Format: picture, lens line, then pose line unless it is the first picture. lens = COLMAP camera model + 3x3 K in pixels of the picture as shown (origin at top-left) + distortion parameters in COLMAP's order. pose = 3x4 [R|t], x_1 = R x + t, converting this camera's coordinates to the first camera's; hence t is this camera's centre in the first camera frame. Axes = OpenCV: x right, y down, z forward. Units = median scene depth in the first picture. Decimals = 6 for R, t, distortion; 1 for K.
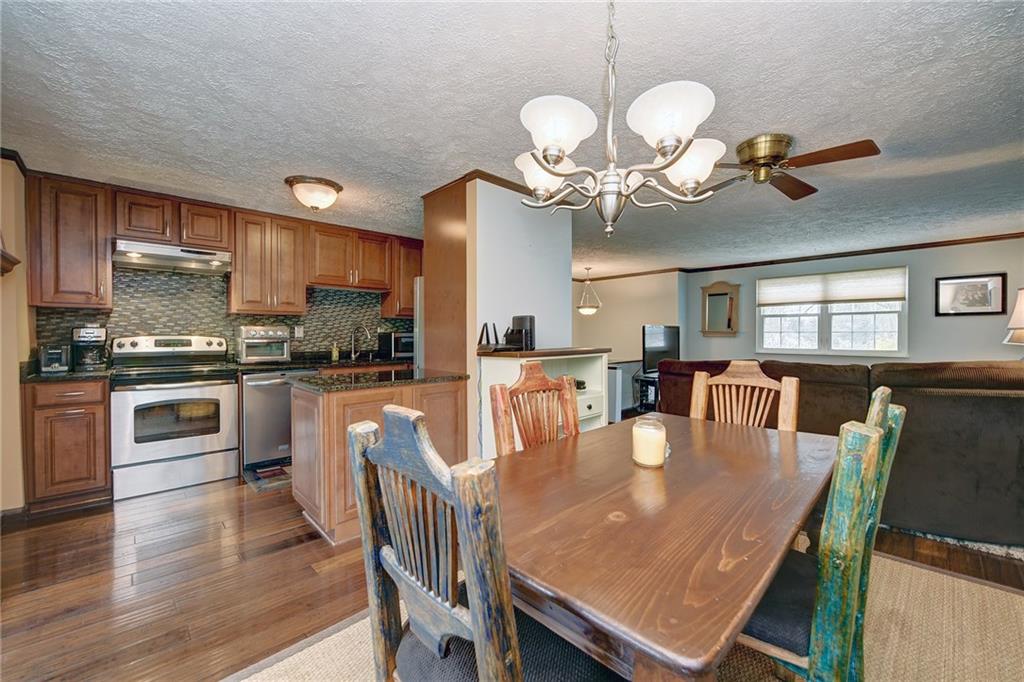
lens RADIAL K [[407.8, 0, 520.4], [0, 407.8, 346.3], [0, 0, 1]] dist [-0.002435, -0.001545]
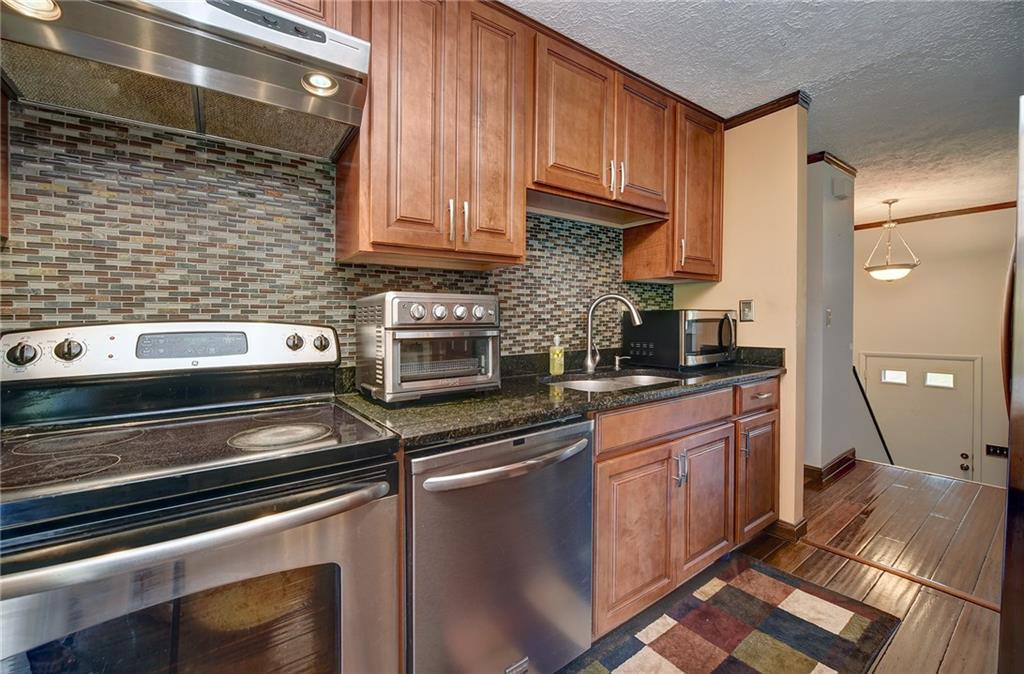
lens RADIAL K [[416.5, 0, 540.2], [0, 416.5, 337.0], [0, 0, 1]] dist [-0.008935, -0.000211]
pose [[0.994893, -0.009262, -0.100507, -0.586170], [0.010479, 0.999878, 0.011592, -0.015888], [0.100387, -0.012586, 0.994869, 0.752339]]
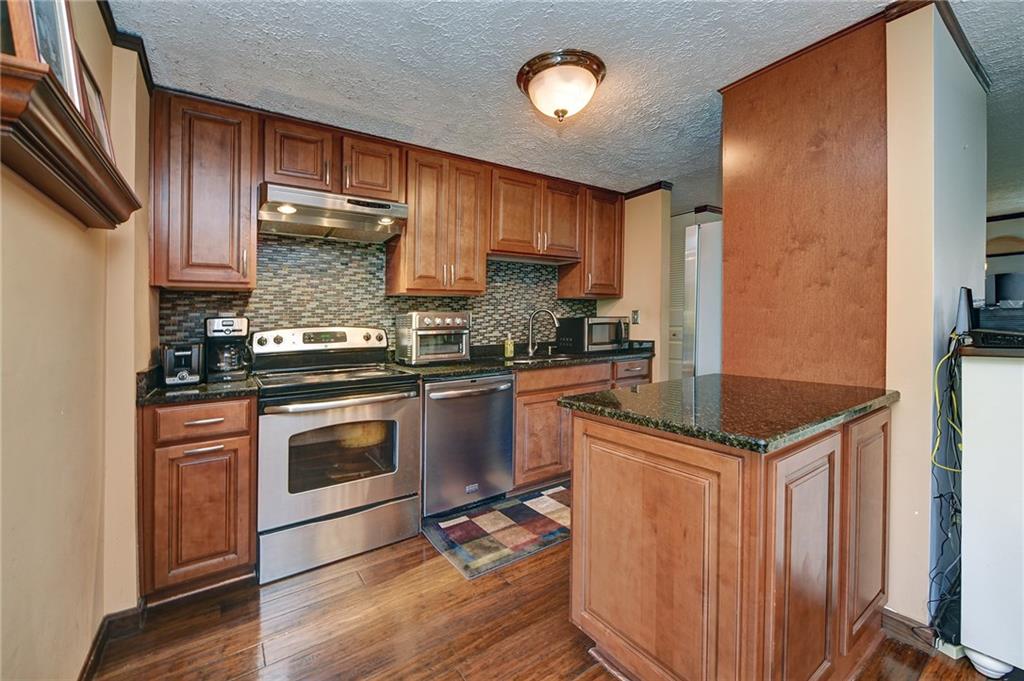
lens RADIAL K [[416.5, 0, 532.2], [0, 416.5, 316.2], [0, 0, 1]] dist [-0.008935, -0.000211]
pose [[0.990827, -0.022747, -0.133205, -0.429298], [0.017175, 0.998935, -0.042829, -0.008367], [0.134037, 0.040148, 0.990163, 0.352565]]
